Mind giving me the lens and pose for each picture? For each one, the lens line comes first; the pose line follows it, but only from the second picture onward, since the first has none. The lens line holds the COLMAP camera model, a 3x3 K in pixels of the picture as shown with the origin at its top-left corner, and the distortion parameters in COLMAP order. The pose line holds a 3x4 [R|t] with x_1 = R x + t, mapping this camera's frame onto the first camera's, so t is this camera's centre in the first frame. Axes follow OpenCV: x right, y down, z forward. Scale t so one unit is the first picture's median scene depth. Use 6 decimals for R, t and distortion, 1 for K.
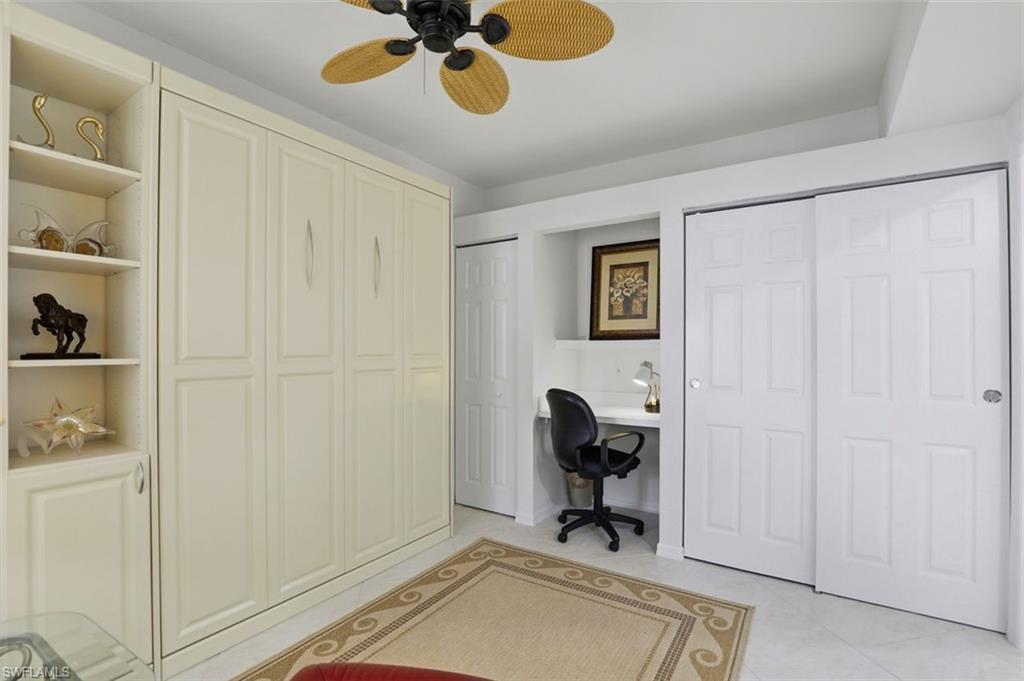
lens RADIAL K [[473.6, 0, 515.6], [0, 473.6, 348.4], [0, 0, 1]] dist [-0.023934, 0.001615]
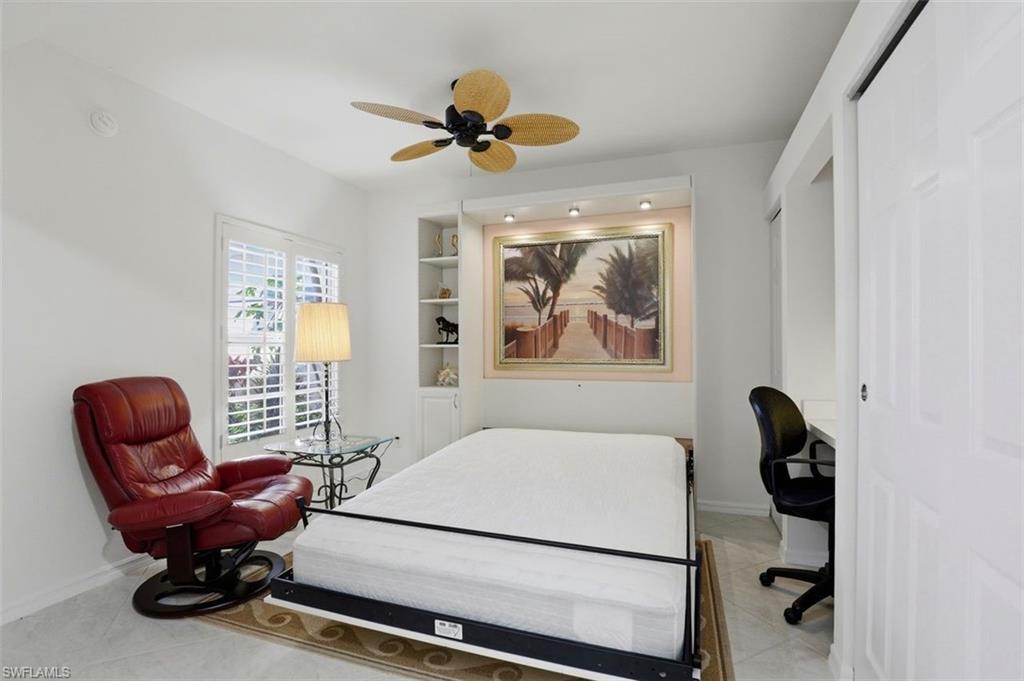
lens RADIAL K [[473.6, 0, 519.9], [0, 473.6, 341.2], [0, 0, 1]] dist [-0.023934, 0.001615]
pose [[0.234330, -0.002163, -0.972155, 0.935098], [0.002638, 0.999995, -0.001589, 0.008013], [0.972153, -0.002192, 0.234335, 0.540134]]
